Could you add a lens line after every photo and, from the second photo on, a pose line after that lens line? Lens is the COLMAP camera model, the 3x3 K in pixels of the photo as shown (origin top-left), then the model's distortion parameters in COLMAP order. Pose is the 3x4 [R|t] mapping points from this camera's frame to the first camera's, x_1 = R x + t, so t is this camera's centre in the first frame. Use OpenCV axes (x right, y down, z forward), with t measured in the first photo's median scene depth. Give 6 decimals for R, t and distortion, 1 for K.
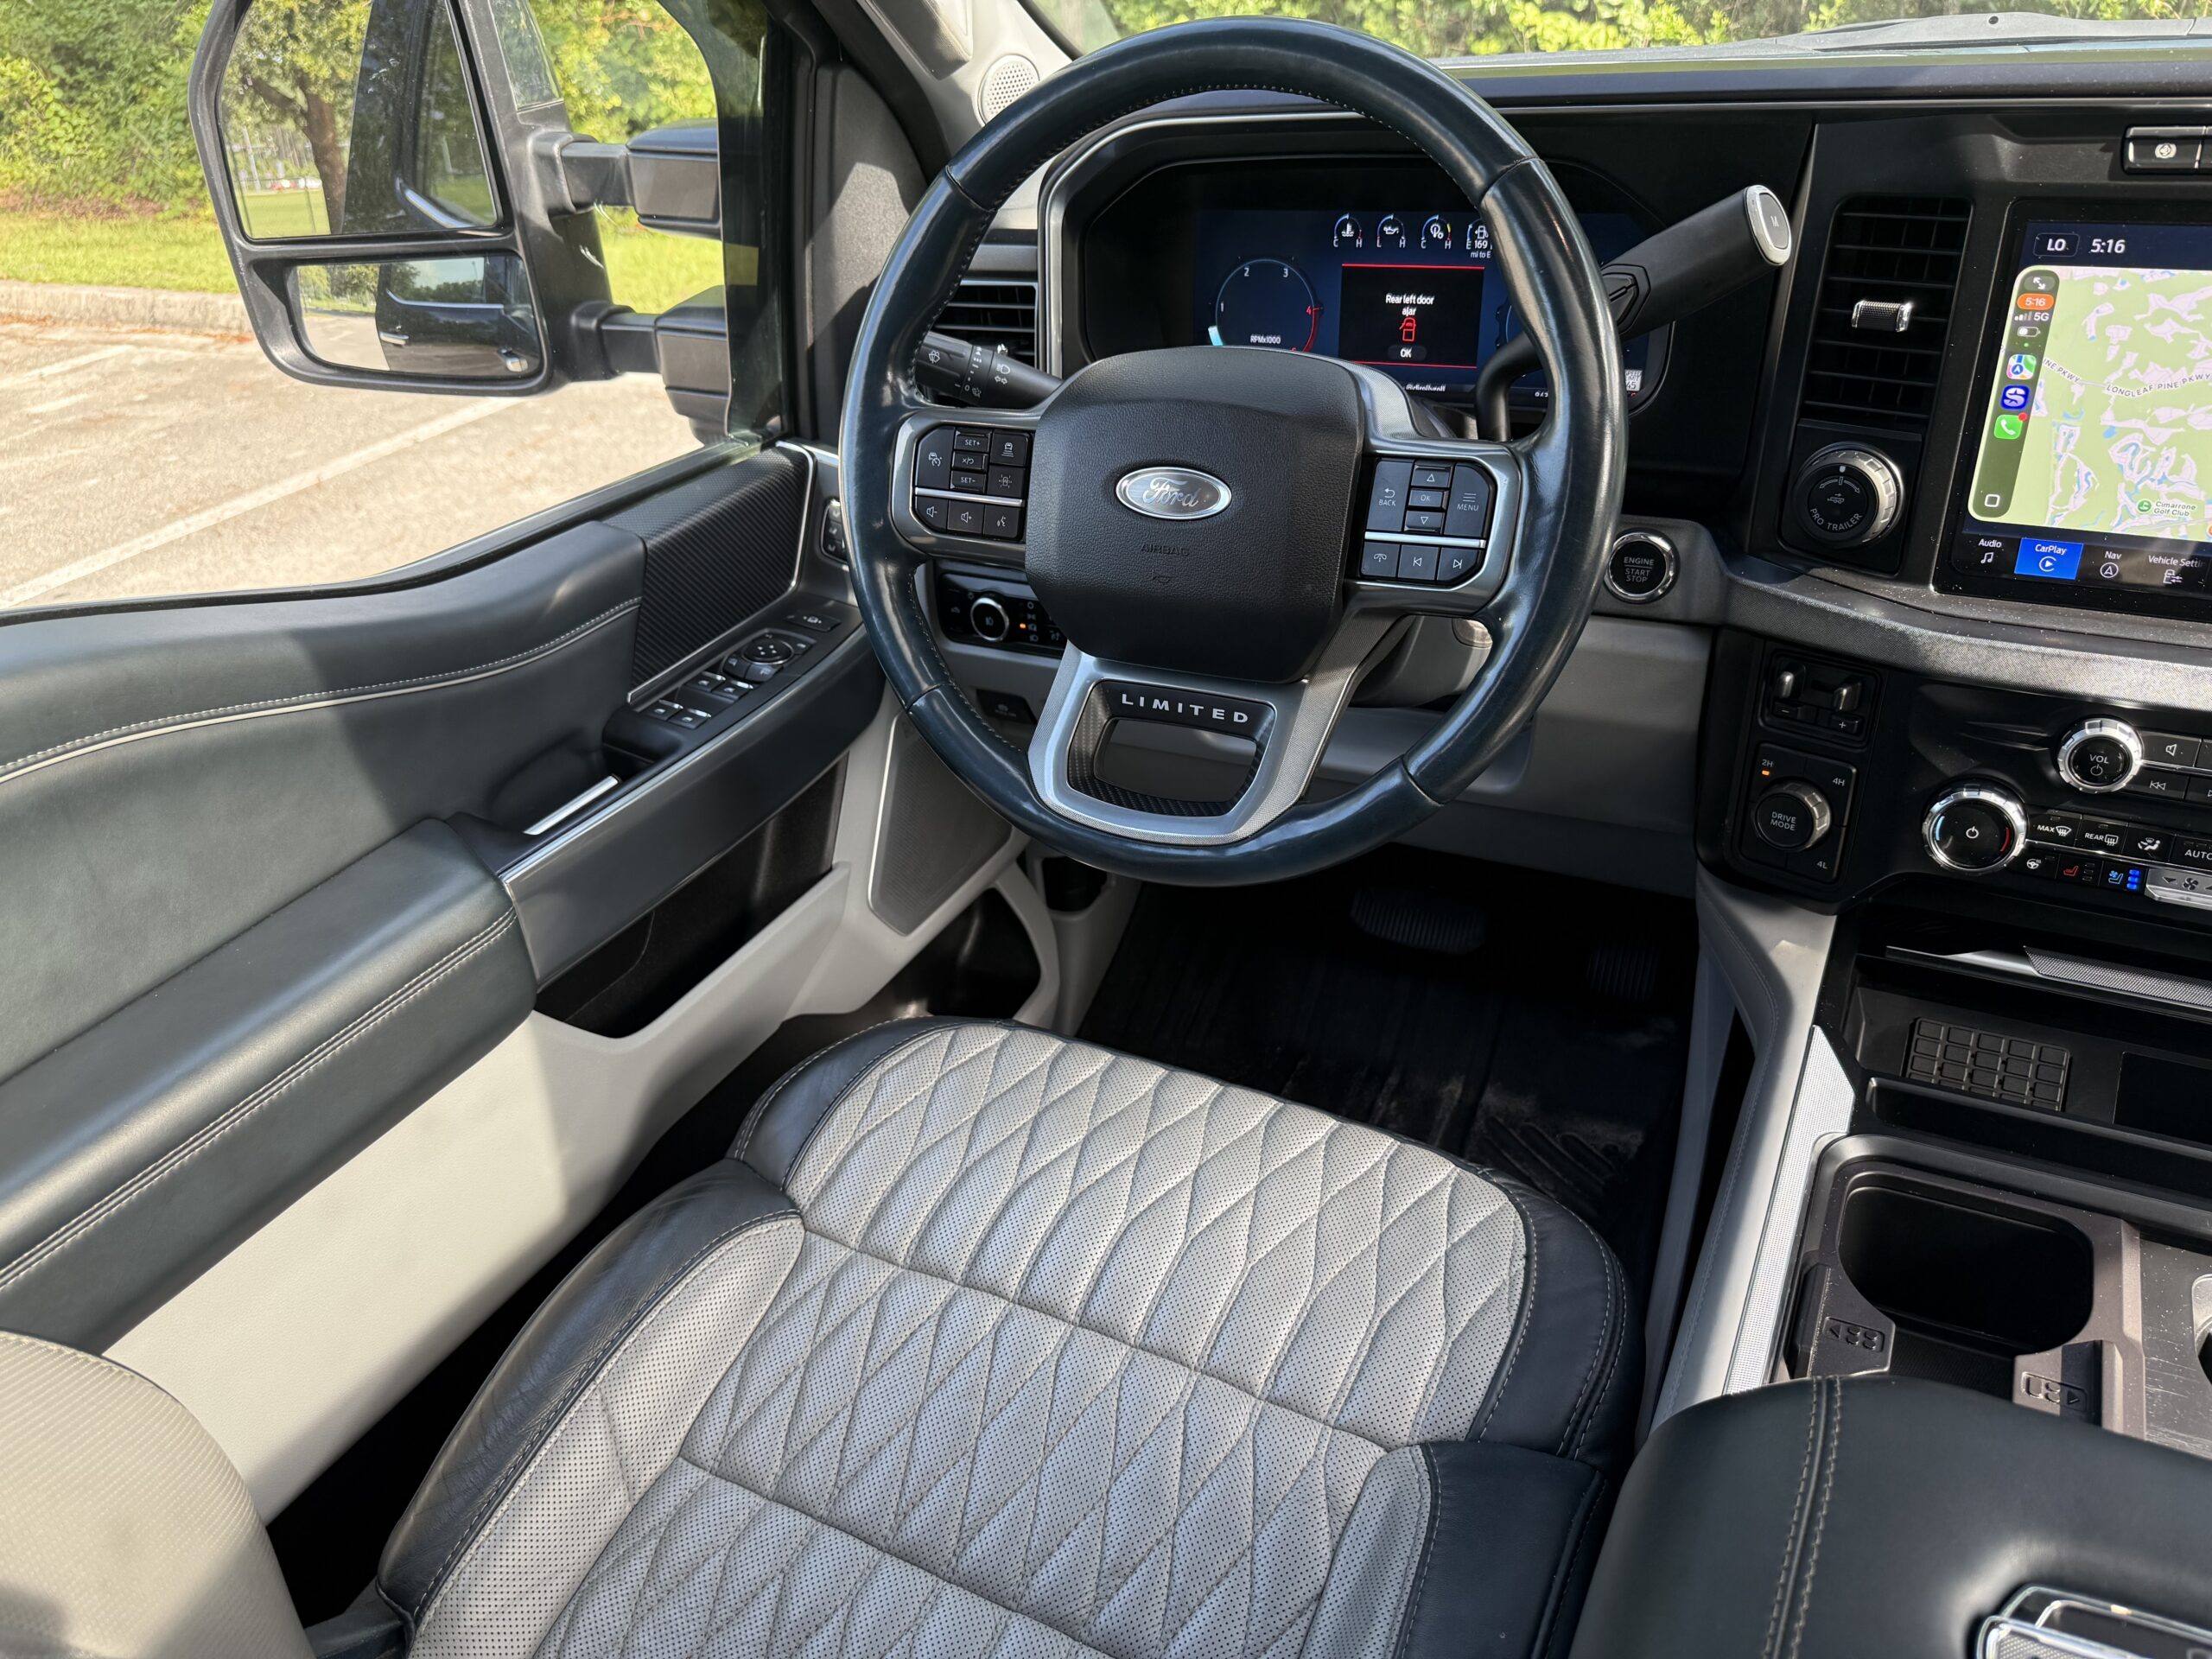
lens RADIAL K [[1602.7, 0, 1080.4], [0, 1602.7, 855.1], [0, 0, 1]] dist [0.004007, -0.020726]
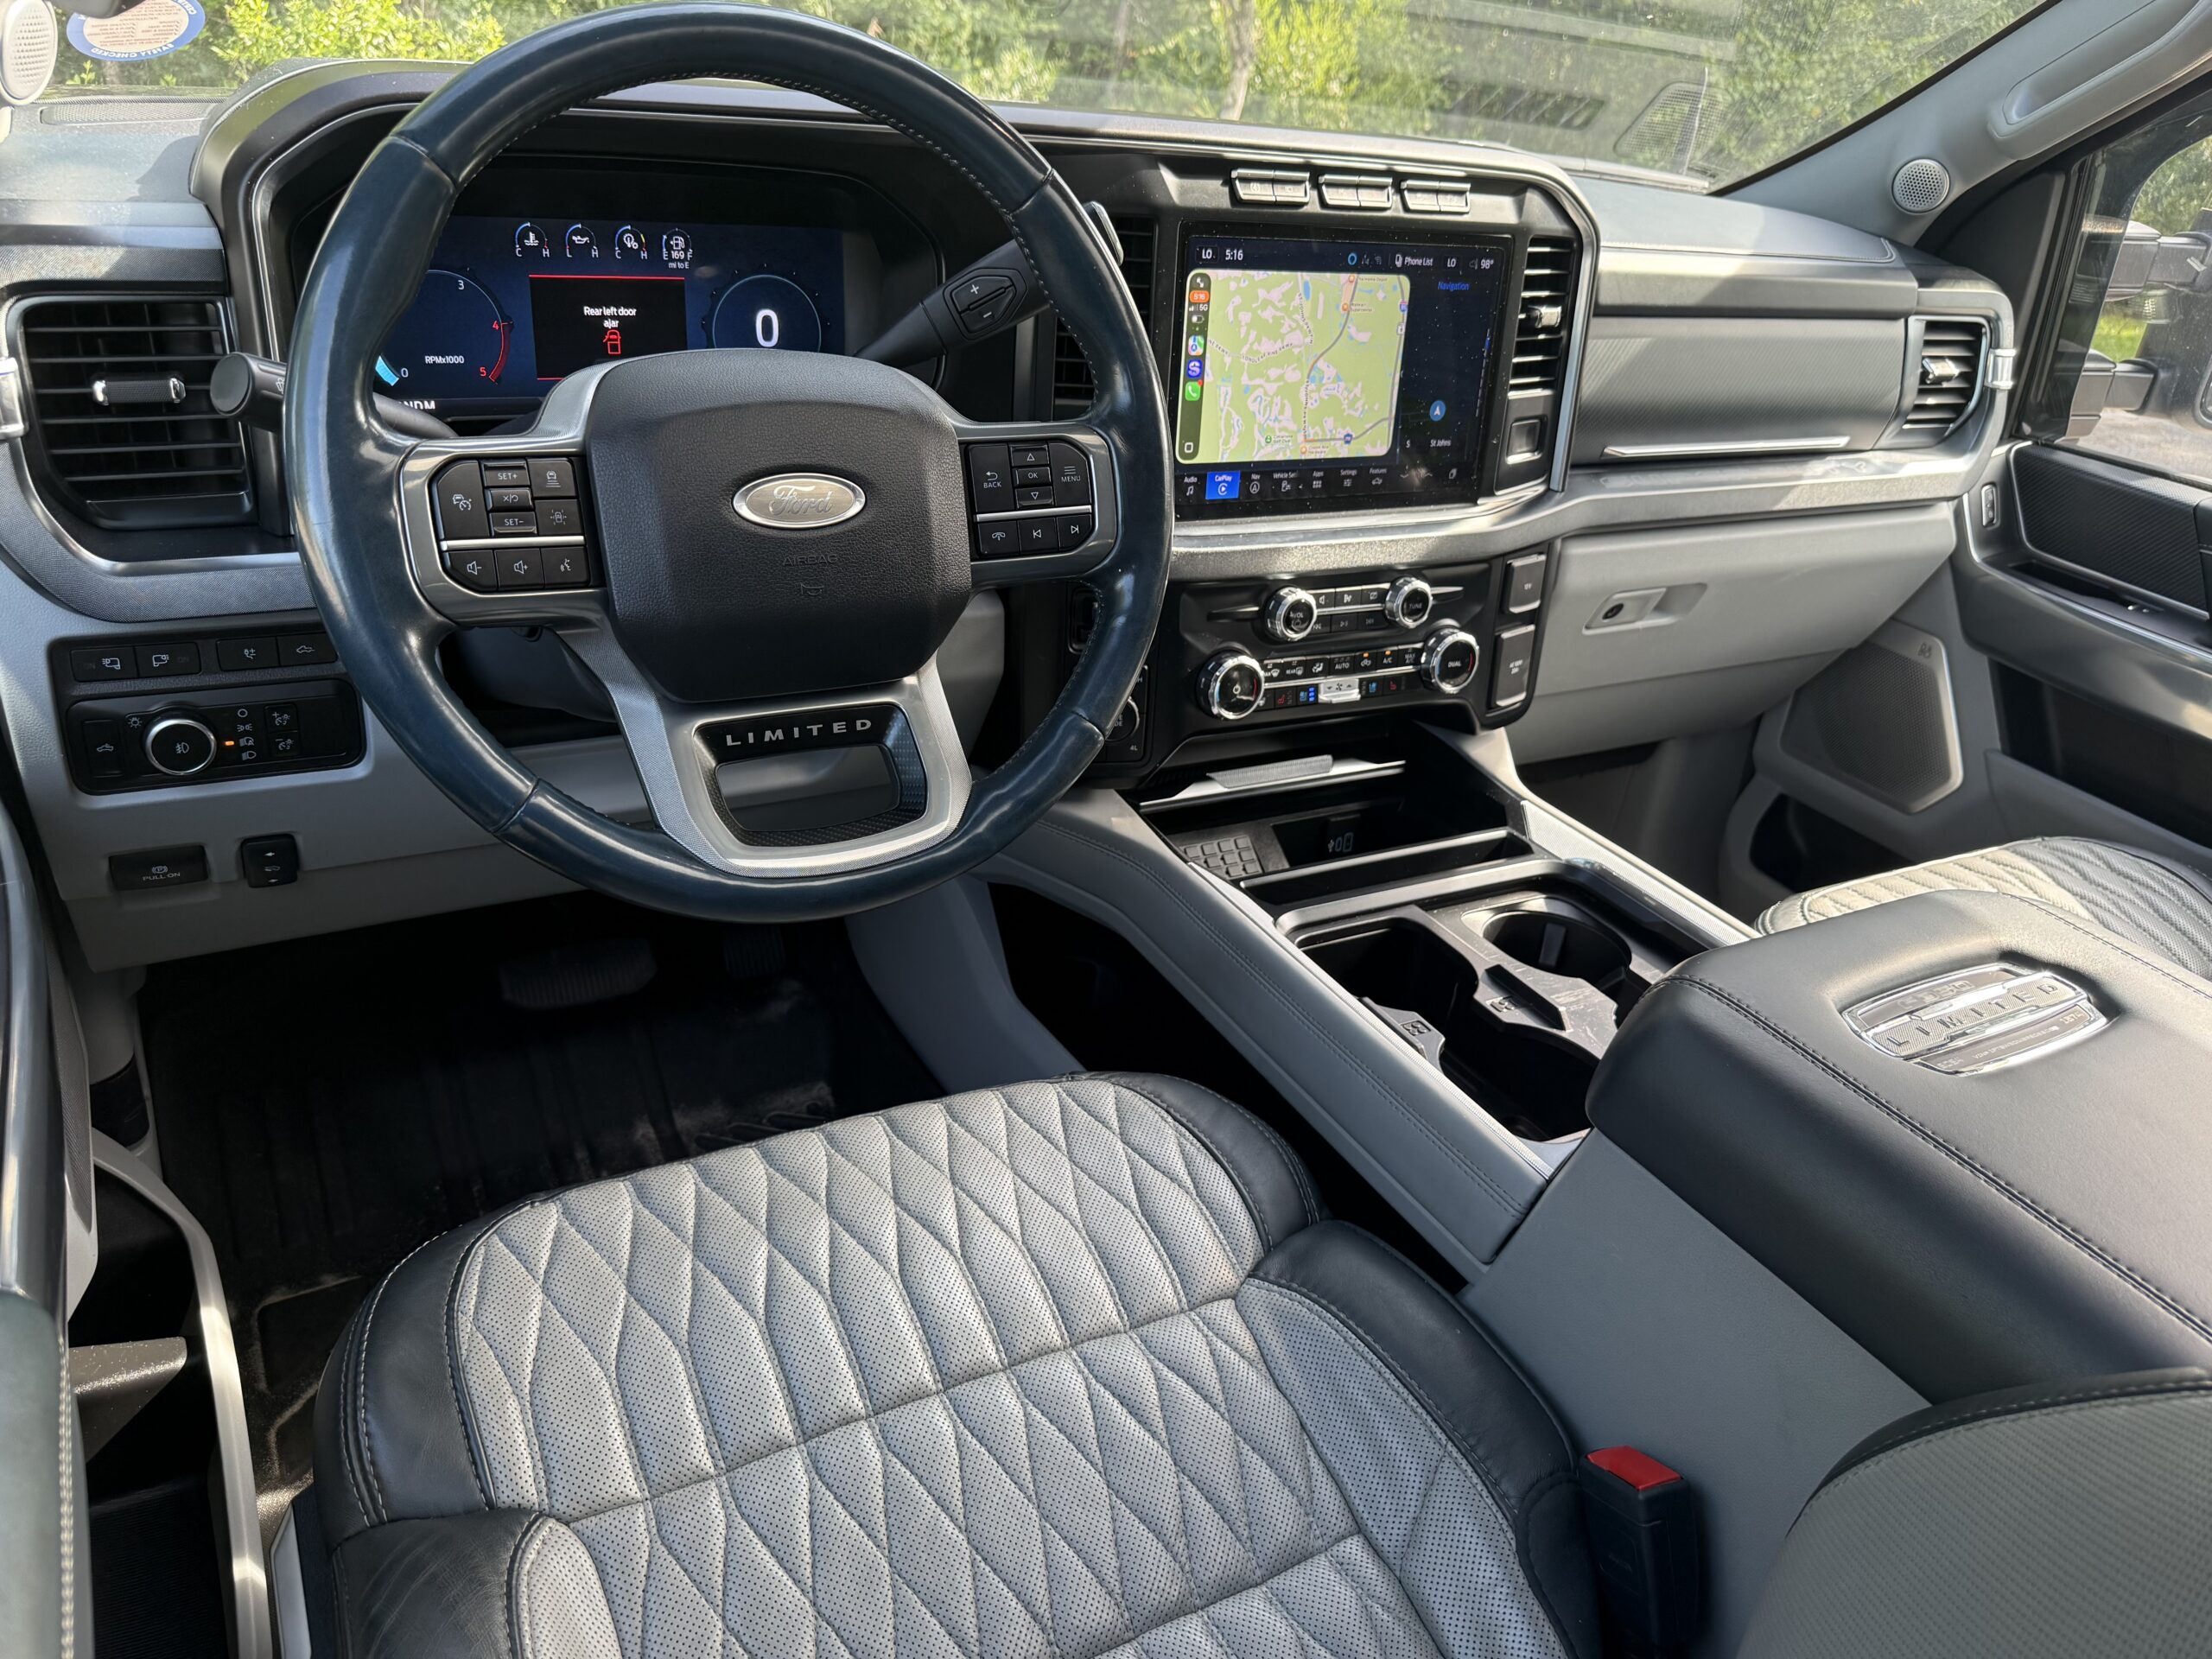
lens RADIAL K [[1551.5, 0, 1095.6], [0, 1551.5, 841.4], [0, 0, 1]] dist [0.097763, -0.137683]
pose [[0.523373, -0.277479, 0.805659, -0.618062], [0.310908, 0.942495, 0.122635, -0.092214], [-0.793358, 0.186302, 0.579547, 0.355371]]
